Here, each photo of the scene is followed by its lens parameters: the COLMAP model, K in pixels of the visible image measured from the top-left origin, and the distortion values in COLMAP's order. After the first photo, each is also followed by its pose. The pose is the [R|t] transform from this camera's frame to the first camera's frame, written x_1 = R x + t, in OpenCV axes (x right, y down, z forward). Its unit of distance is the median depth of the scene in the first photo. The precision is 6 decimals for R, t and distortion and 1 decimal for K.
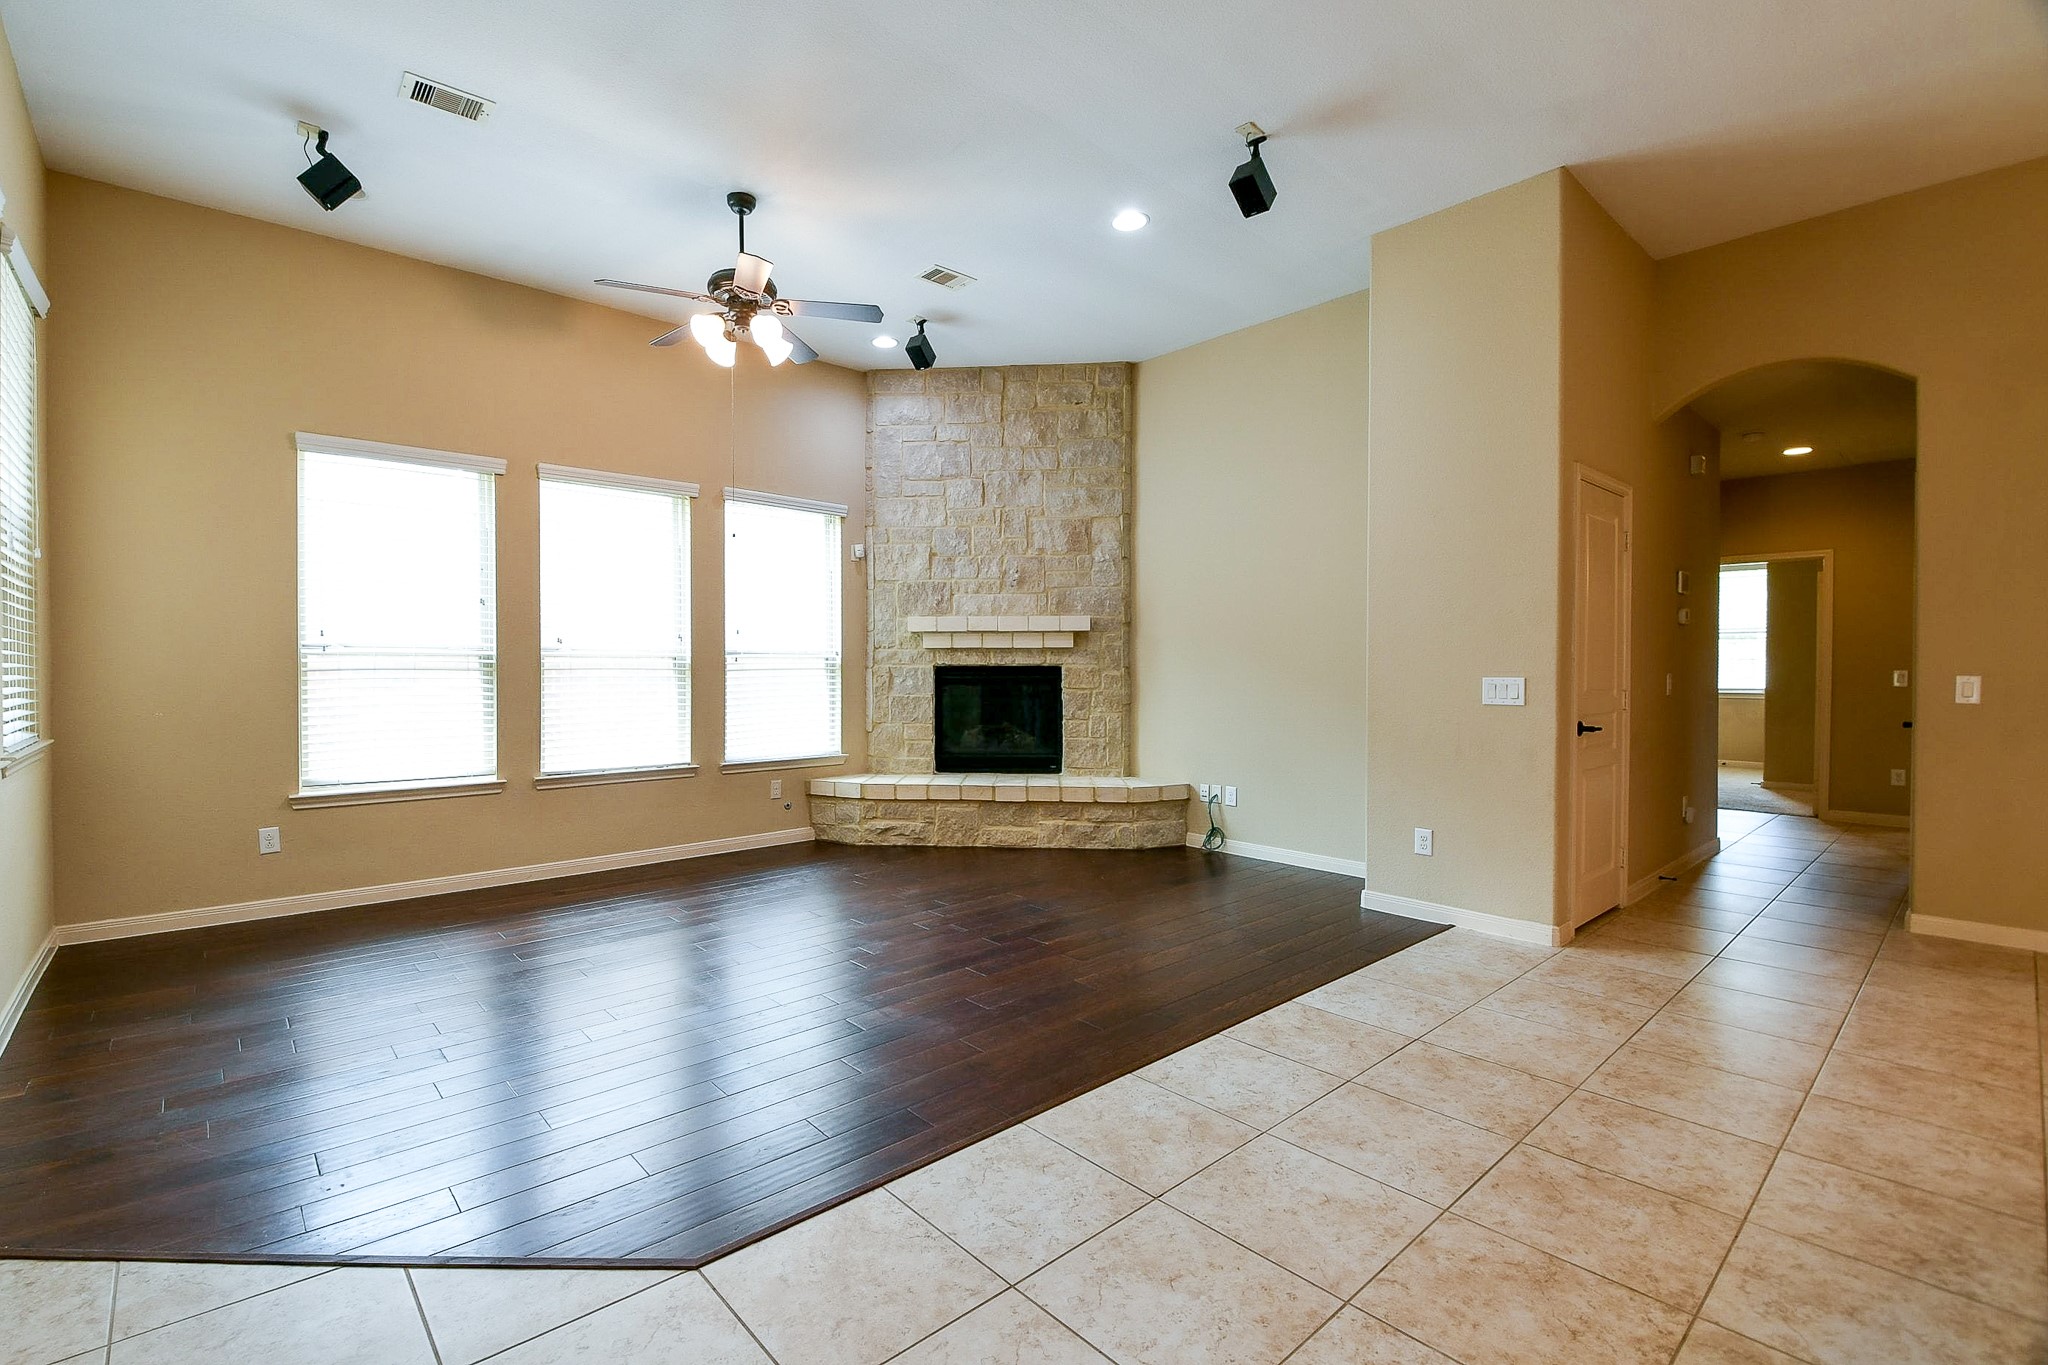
lens RADIAL K [[888.7, 0, 963.3], [0, 888.7, 685.2], [0, 0, 1]] dist [-0.008338, -0.006194]
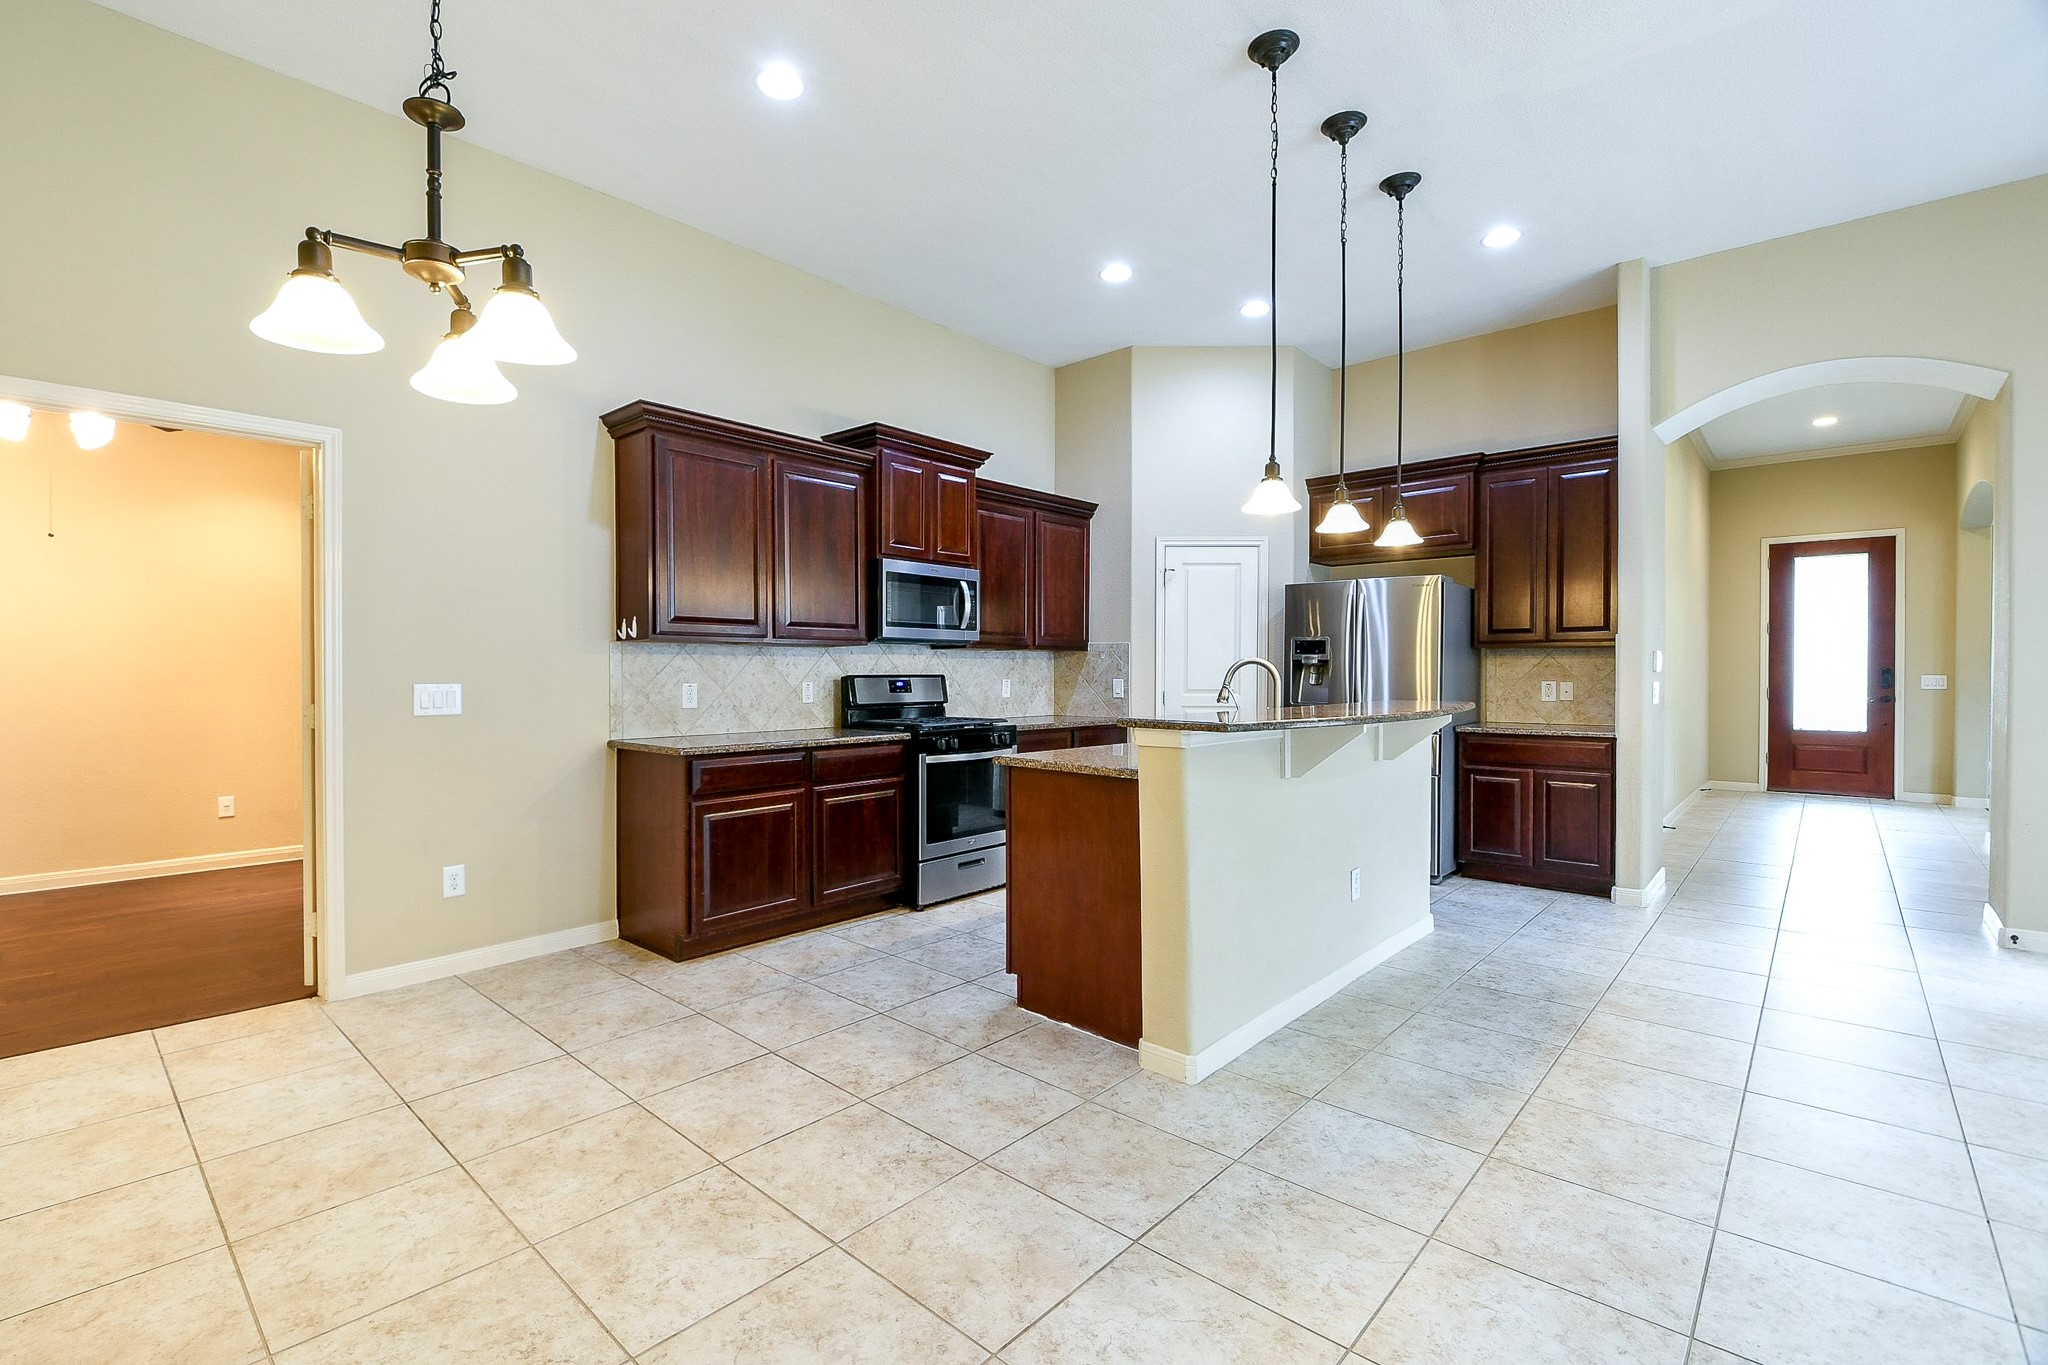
lens RADIAL K [[912.3, 0, 970.4], [0, 912.3, 664.3], [0, 0, 1]] dist [0.004798, -0.008395]
pose [[-0.993051, 0.000950, -0.117681, 0.509883], [-0.000803, 0.999889, 0.014847, -0.015357], [0.117682, 0.014838, -0.992940, 0.649456]]
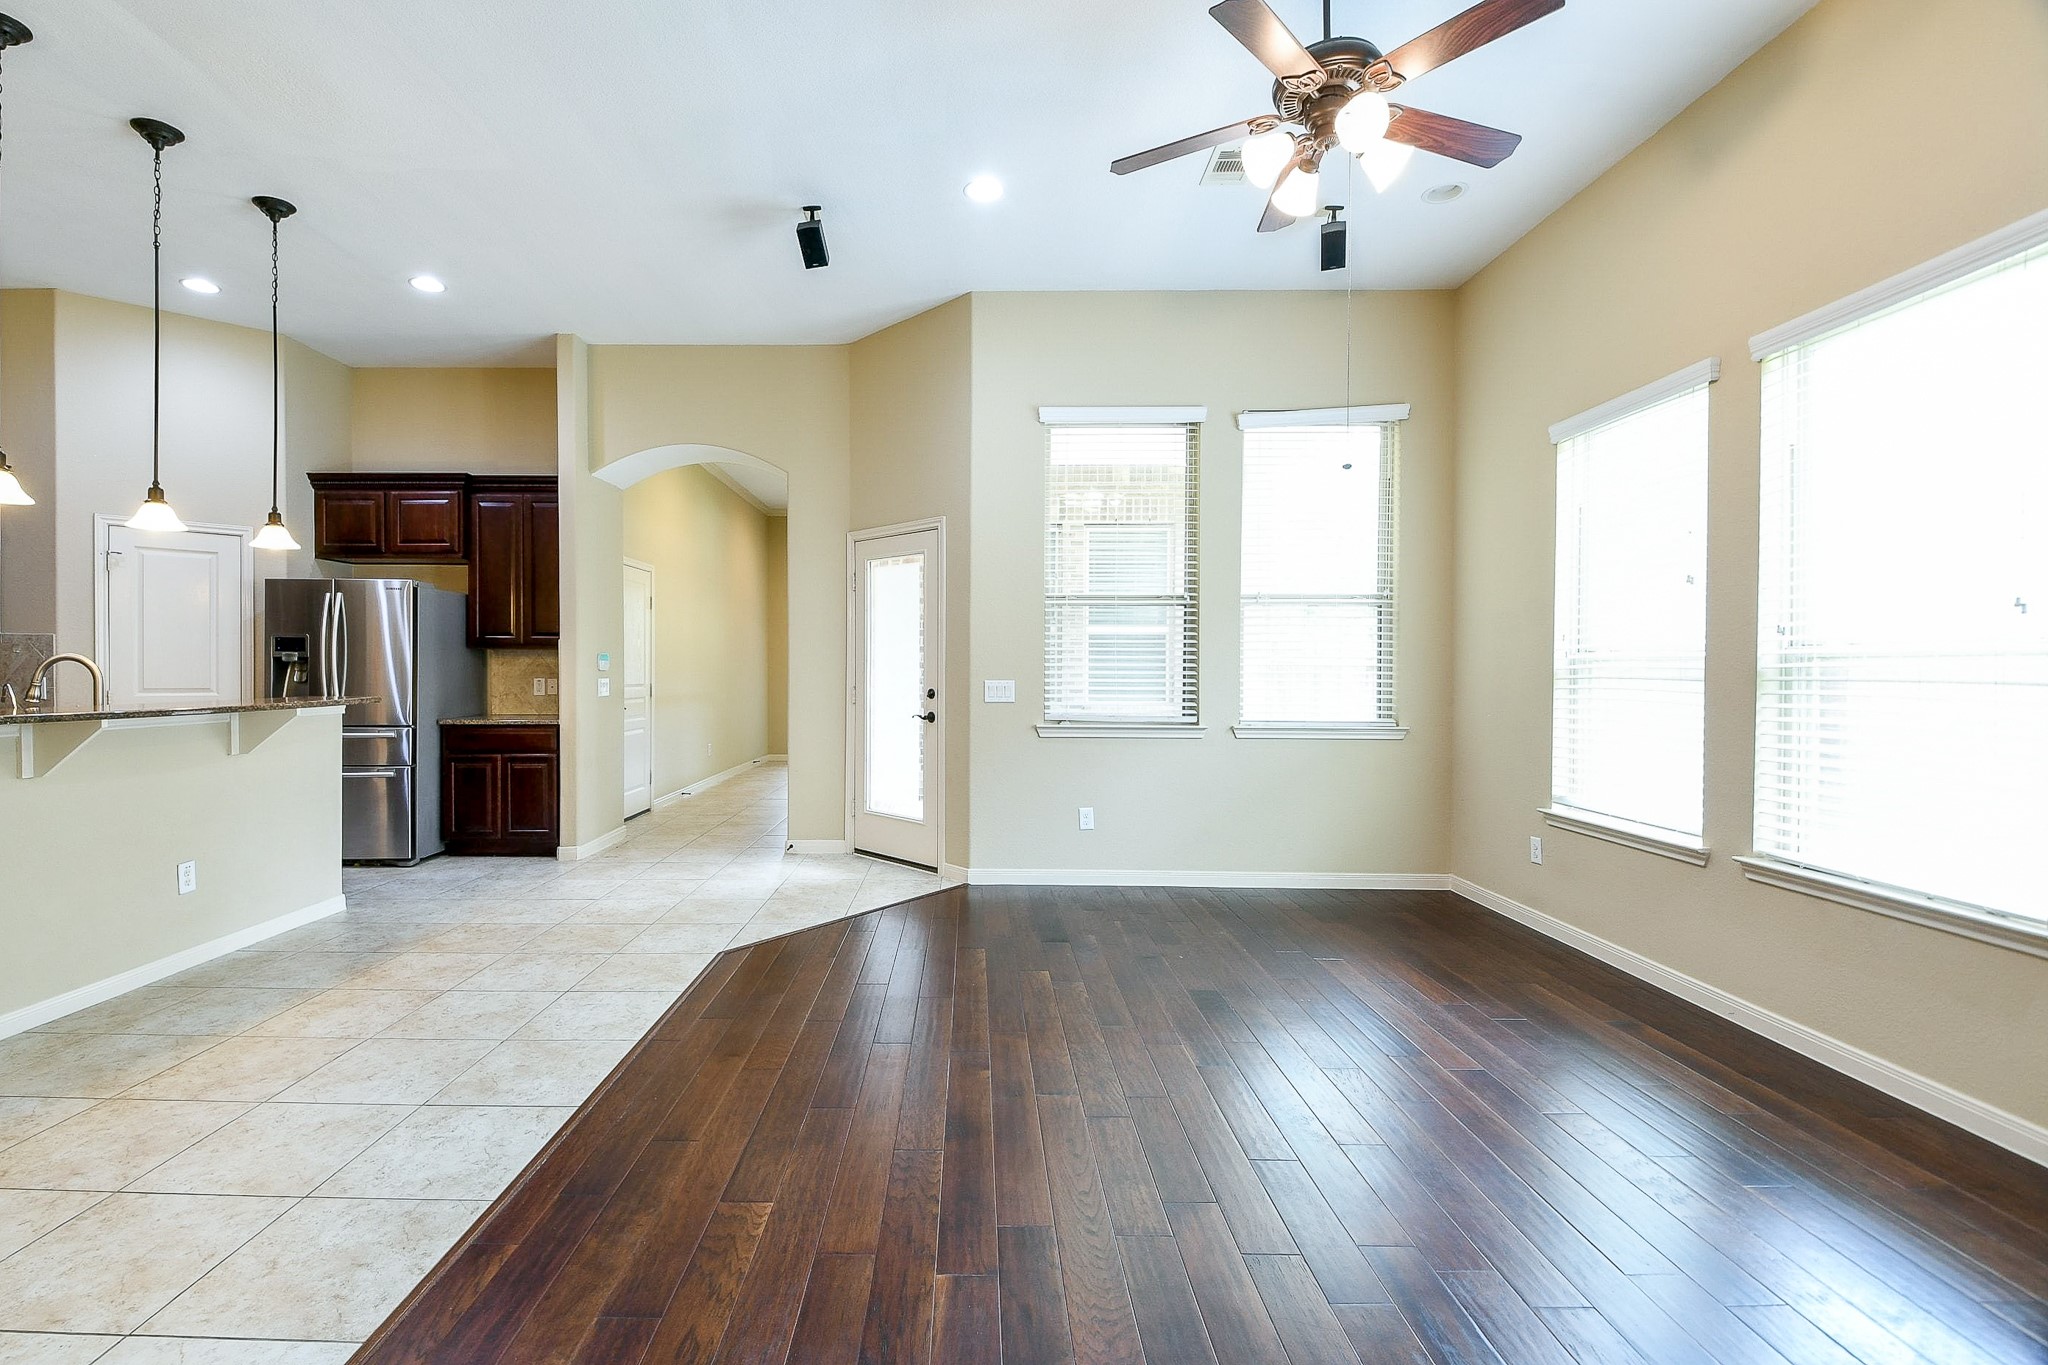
lens RADIAL K [[912.3, 0, 965.2], [0, 912.3, 668.2], [0, 0, 1]] dist [0.004798, -0.008395]
pose [[-0.649893, -0.002451, -0.760022, 0.304198], [-0.019809, 0.999710, 0.013714, -0.021649], [0.759768, 0.023968, -0.649753, 0.889887]]
